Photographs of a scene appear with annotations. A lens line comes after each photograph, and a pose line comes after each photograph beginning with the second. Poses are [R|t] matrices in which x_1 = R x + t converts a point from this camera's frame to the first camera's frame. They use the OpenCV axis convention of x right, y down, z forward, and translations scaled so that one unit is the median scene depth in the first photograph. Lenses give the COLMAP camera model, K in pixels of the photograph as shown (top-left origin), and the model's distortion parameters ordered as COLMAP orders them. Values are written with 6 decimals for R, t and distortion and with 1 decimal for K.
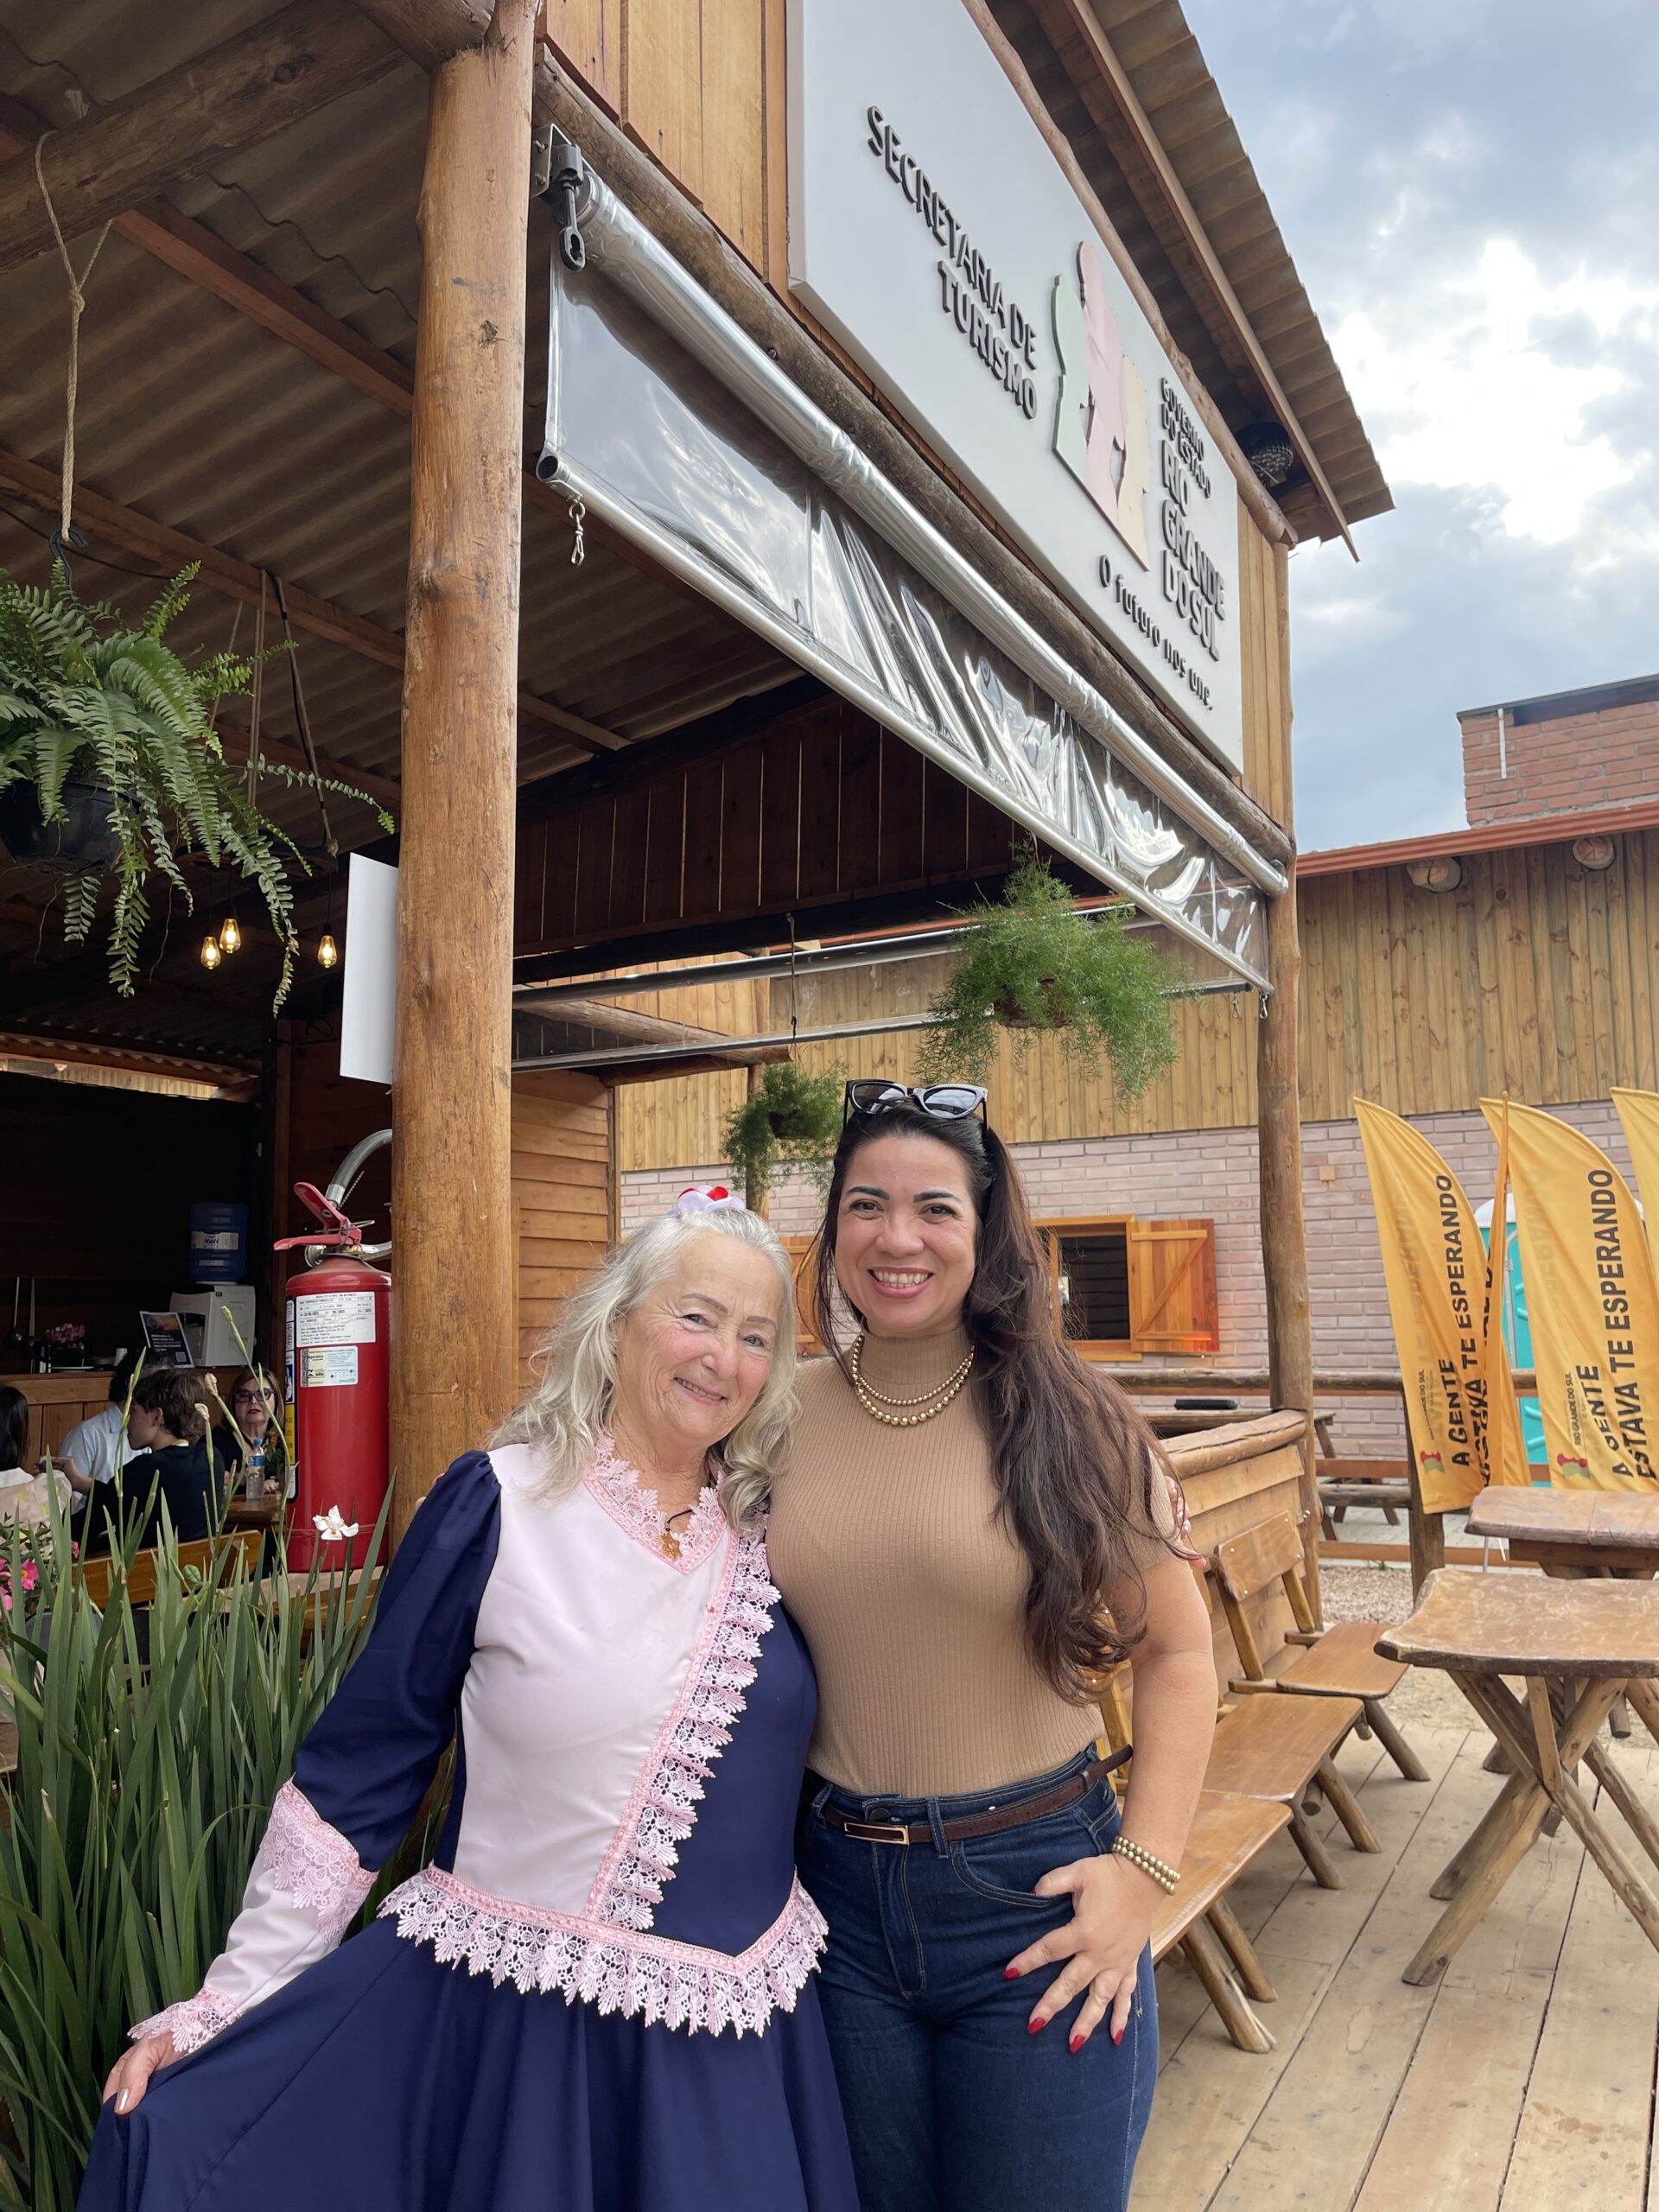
lens RADIAL K [[1740.9, 0, 810.6], [0, 1740.9, 1106.1], [0, 0, 1]] dist [0.071979, -0.074379]
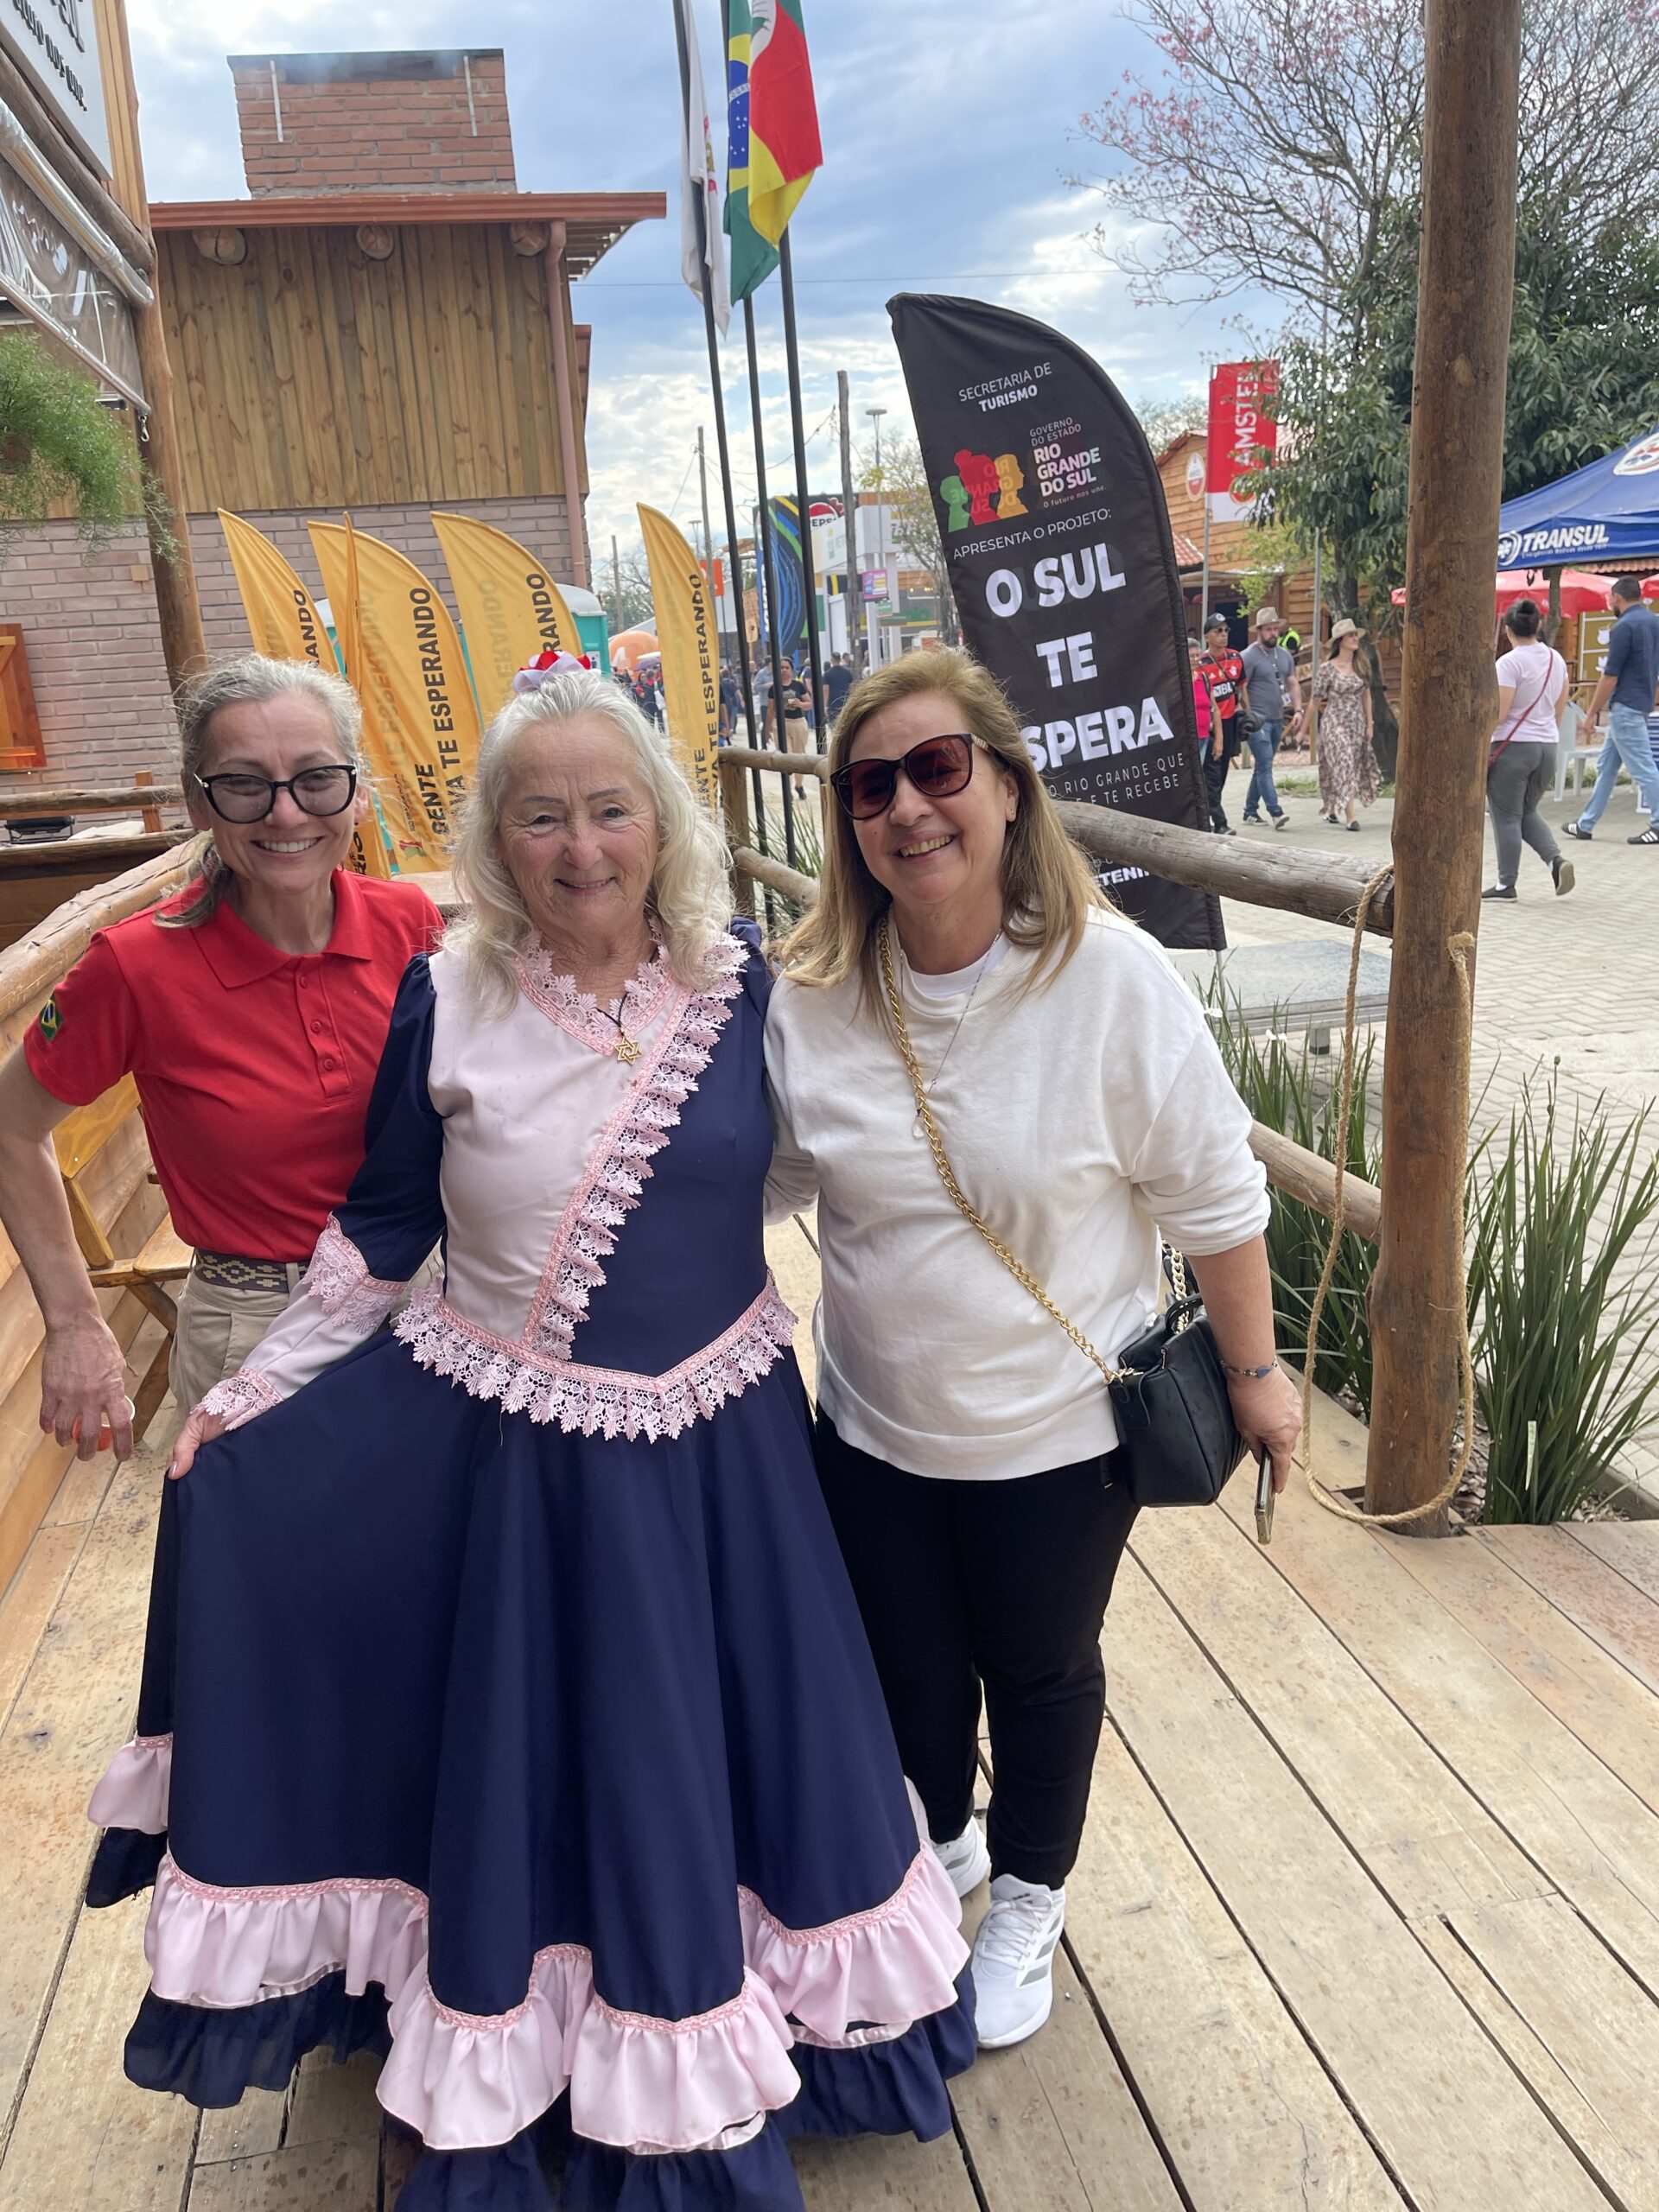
lens RADIAL K [[1740.9, 0, 829.8], [0, 1740.9, 1116.4], [0, 0, 1]] dist [0.071979, -0.074379]
pose [[0.782002, -0.184915, 0.595214, -0.152154], [-0.029921, 0.942738, 0.332191, -0.049491], [-0.622558, -0.277583, 0.731689, -0.136338]]
